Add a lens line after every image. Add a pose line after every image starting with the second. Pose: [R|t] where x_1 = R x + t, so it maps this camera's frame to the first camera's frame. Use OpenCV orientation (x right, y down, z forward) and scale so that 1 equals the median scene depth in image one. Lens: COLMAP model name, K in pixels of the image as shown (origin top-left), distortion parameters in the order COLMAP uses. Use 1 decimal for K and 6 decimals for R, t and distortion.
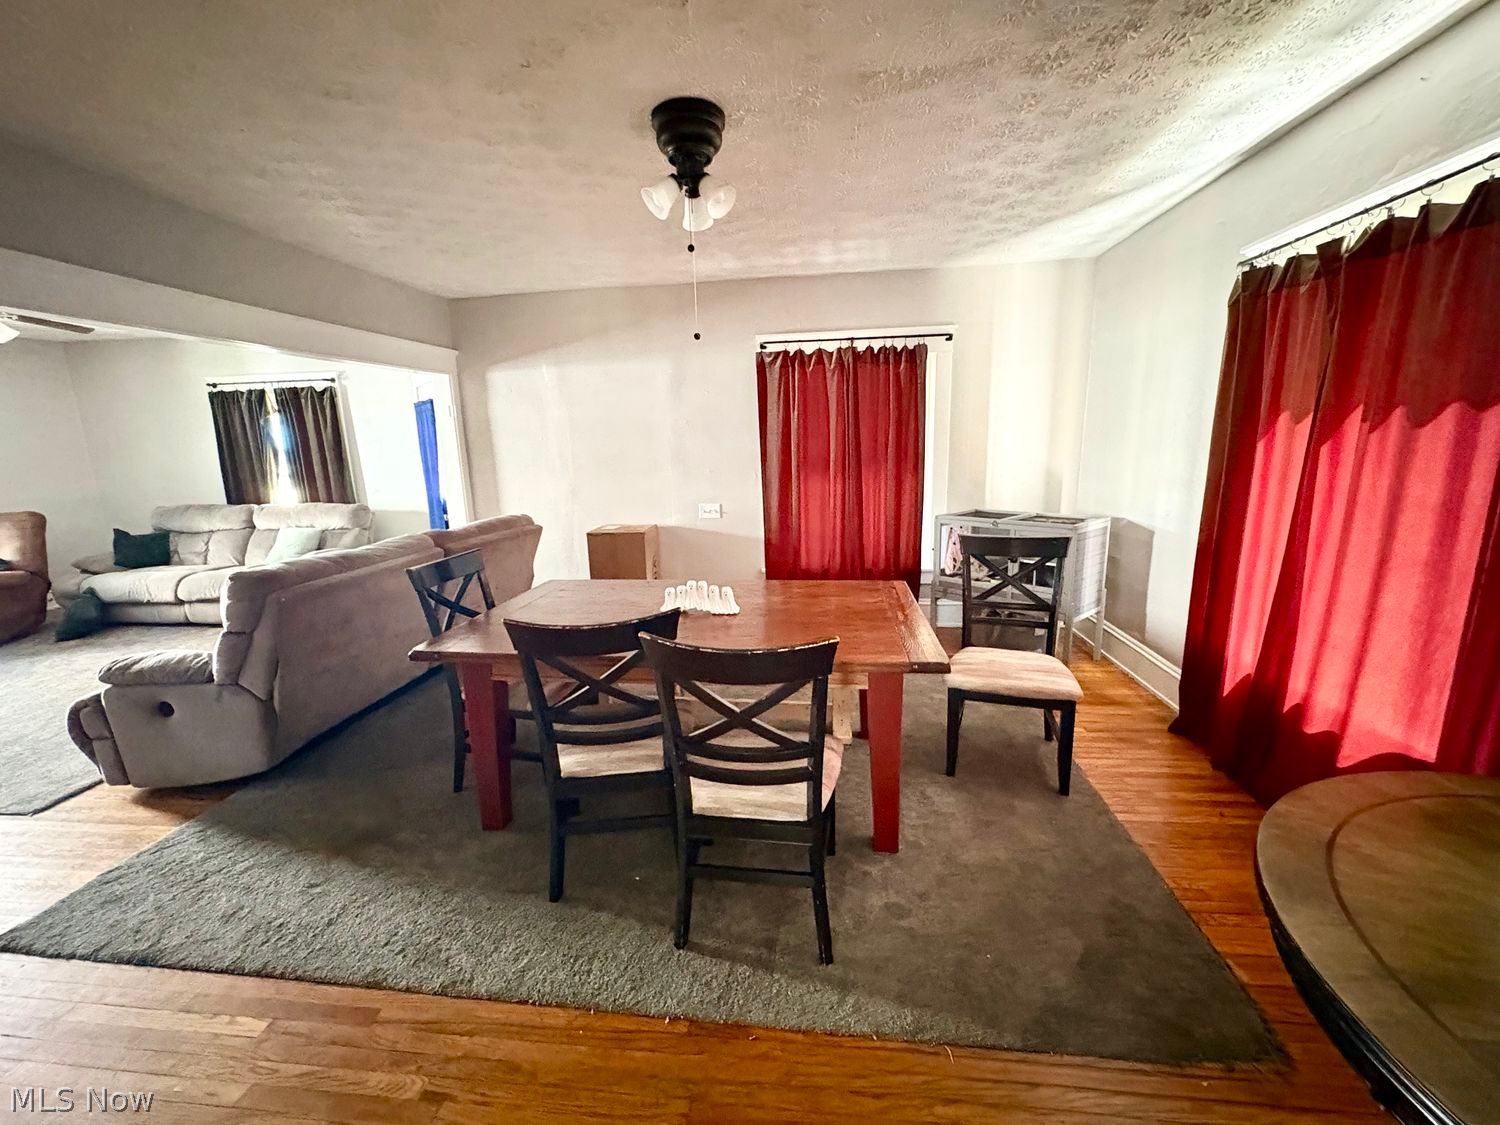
lens RADIAL K [[597.9, 0, 753.0], [0, 597.9, 558.3], [0, 0, 1]] dist [0.001326, -0.000404]
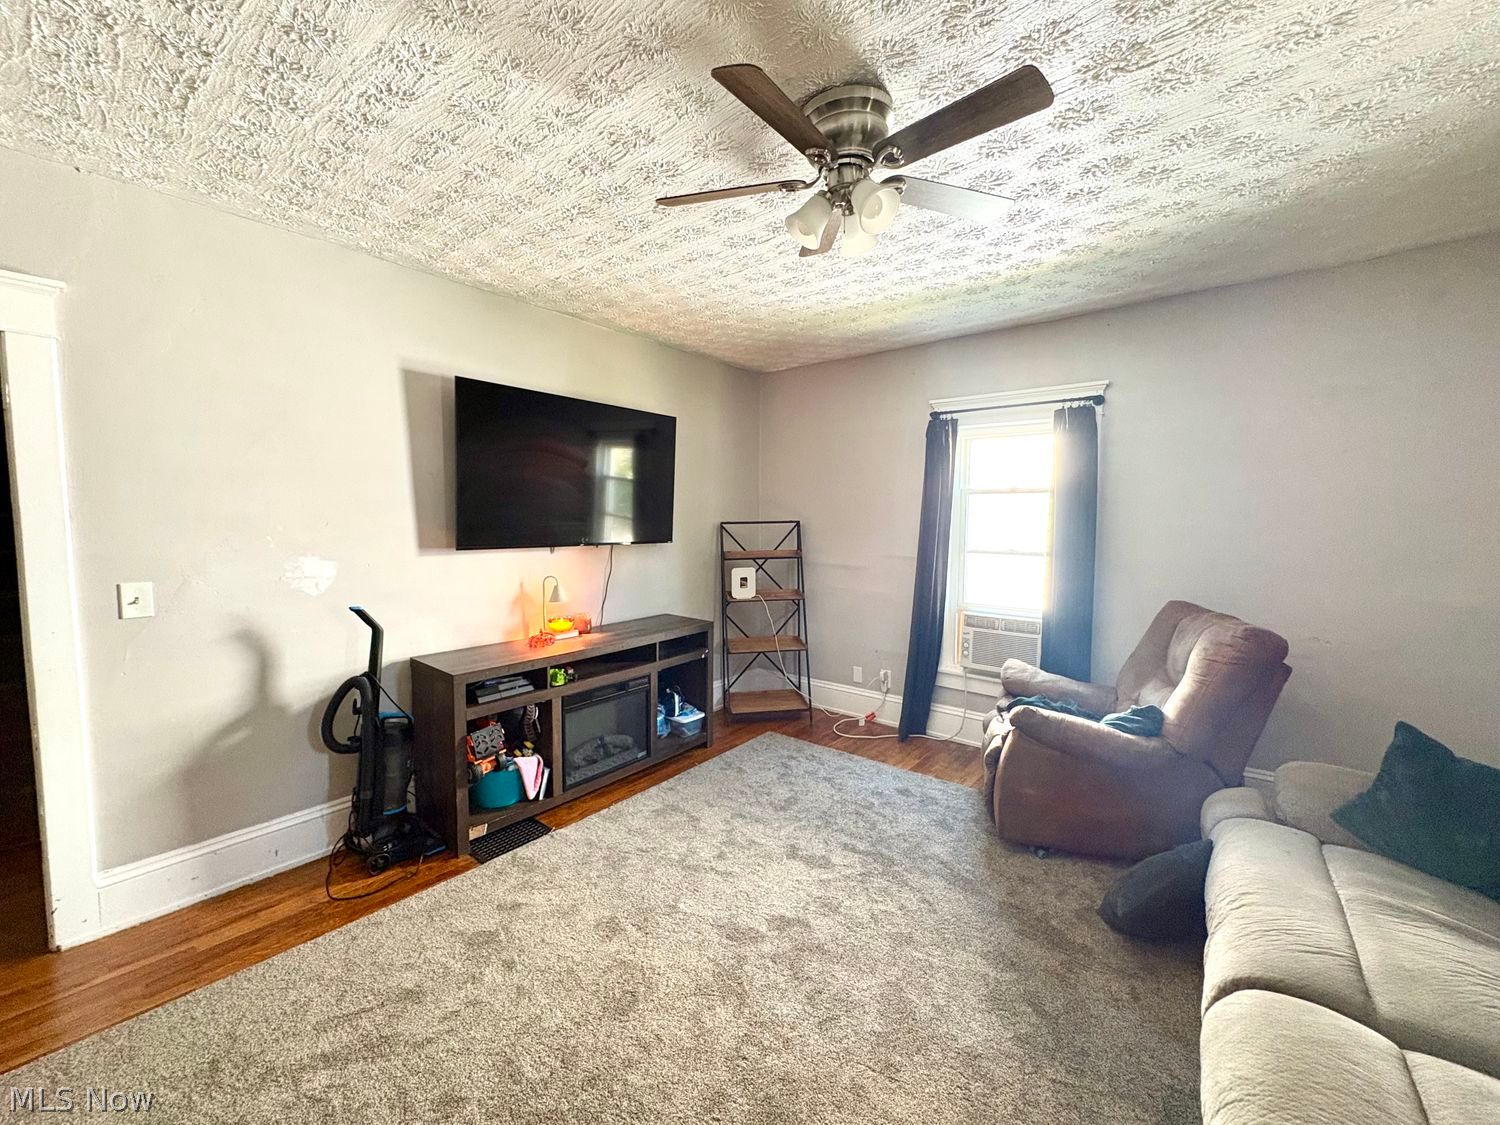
lens RADIAL K [[597.9, 0, 748.0], [0, 597.9, 558.7], [0, 0, 1]] dist [0.001326, -0.000404]
pose [[-0.534347, 0.079721, -0.841497, -0.573784], [-0.160368, 0.967899, 0.193529, -0.138547], [0.829913, 0.238361, -0.504409, 0.811056]]
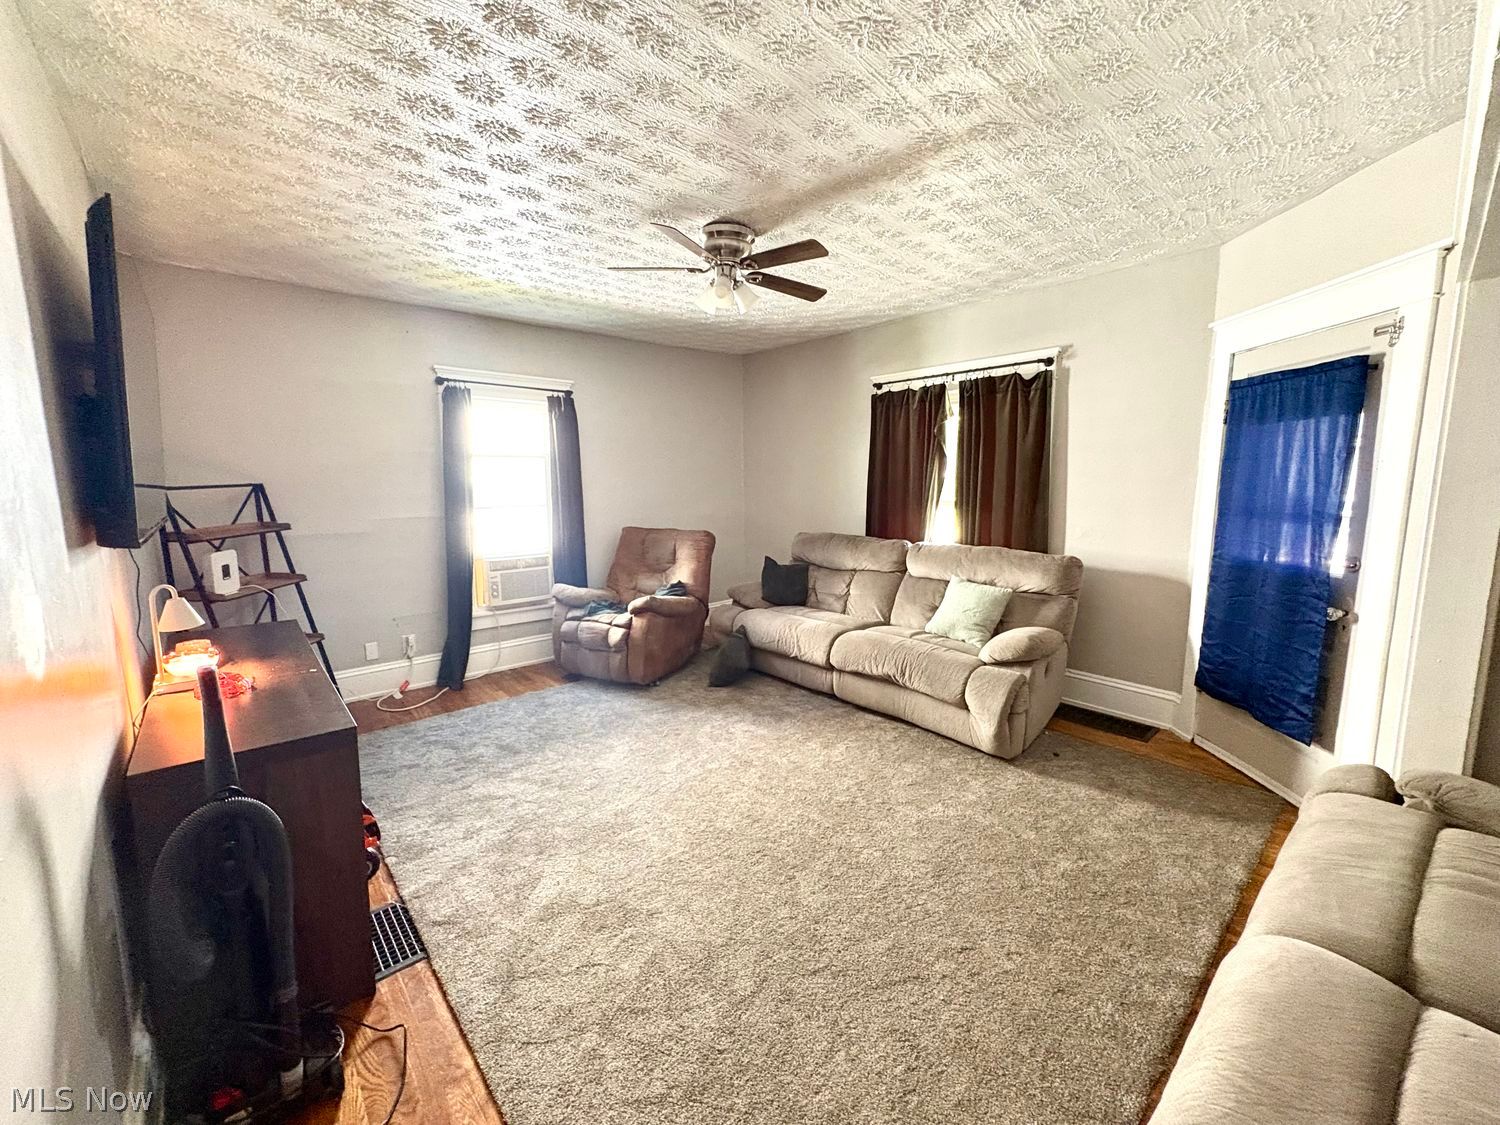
lens RADIAL K [[597.9, 0, 750.2], [0, 597.9, 558.6], [0, 0, 1]] dist [0.001326, -0.000404]
pose [[0.747405, 0.109611, -0.655264, -0.502344], [-0.144132, 0.989558, 0.001132, -0.041960], [0.648546, 0.093599, 0.755399, 0.326410]]
